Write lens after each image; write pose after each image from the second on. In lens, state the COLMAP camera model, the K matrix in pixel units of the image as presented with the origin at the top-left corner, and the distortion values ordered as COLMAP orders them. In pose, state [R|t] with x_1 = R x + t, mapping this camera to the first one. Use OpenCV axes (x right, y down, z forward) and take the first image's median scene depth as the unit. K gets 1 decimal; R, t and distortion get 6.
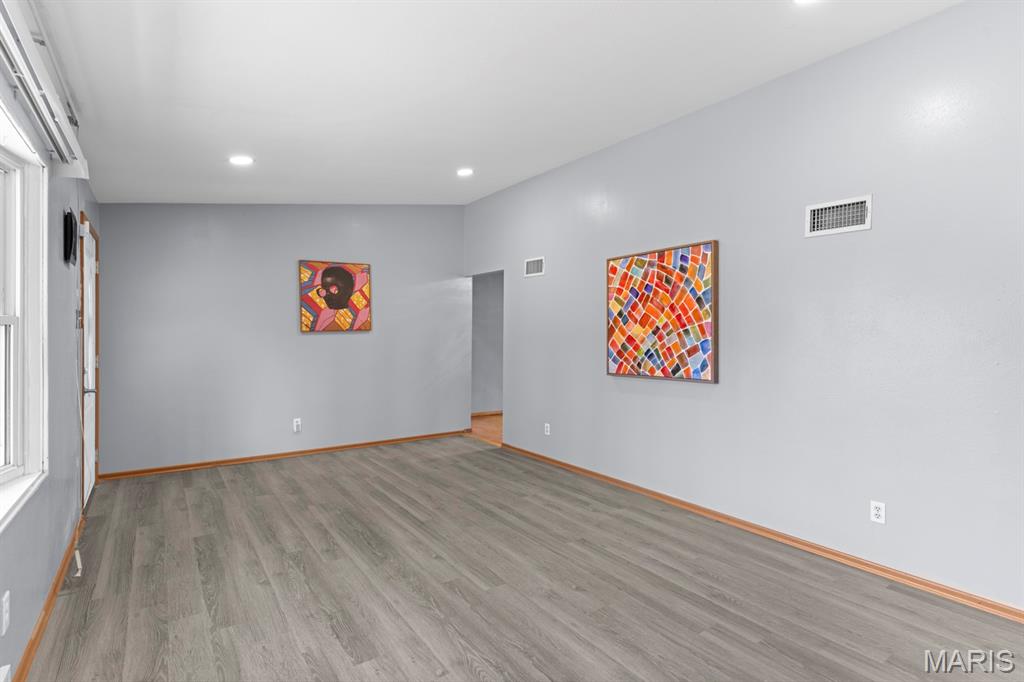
lens RADIAL K [[492.3, 0, 508.0], [0, 492.3, 330.6], [0, 0, 1]] dist [0.002950, 0.001349]
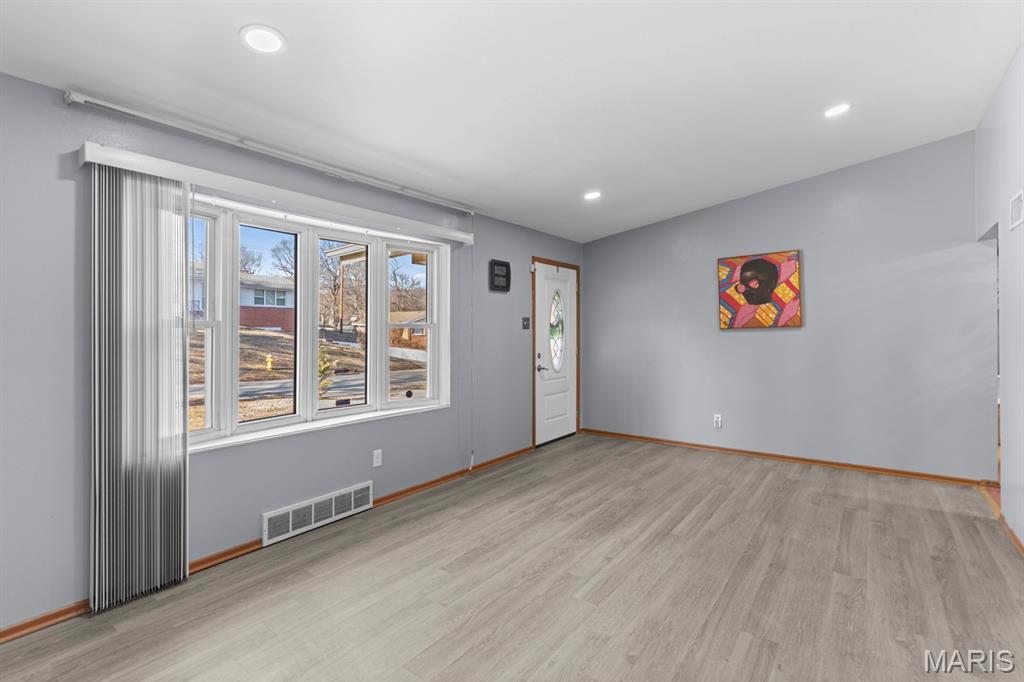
lens RADIAL K [[485.5, 0, 509.9], [0, 485.5, 325.6], [0, 0, 1]] dist [0.003095, 0.000694]
pose [[0.313945, -0.018363, -0.949264, 0.535045], [0.012198, 0.999808, -0.015307, 0.006757], [0.949363, -0.006773, 0.314109, 0.379501]]
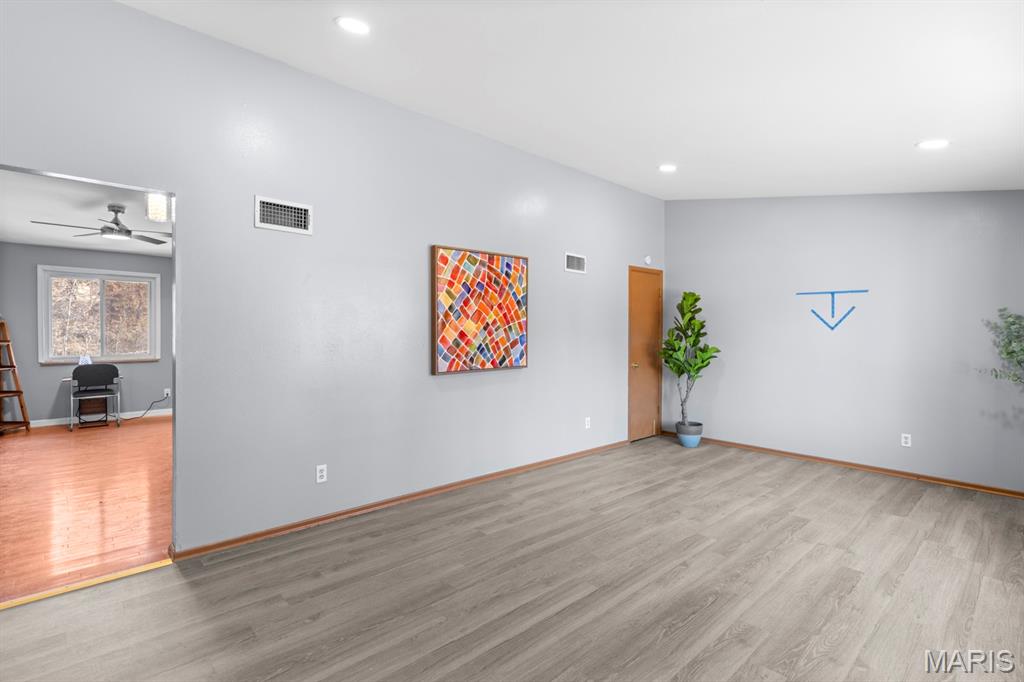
lens RADIAL K [[492.3, 0, 508.0], [0, 492.3, 330.6], [0, 0, 1]] dist [0.002950, 0.001349]
pose [[-0.125571, -0.008859, 0.992045, -0.779914], [-0.018445, 0.999808, 0.006593, 0.001153], [-0.991913, -0.017470, -0.125711, 1.090585]]
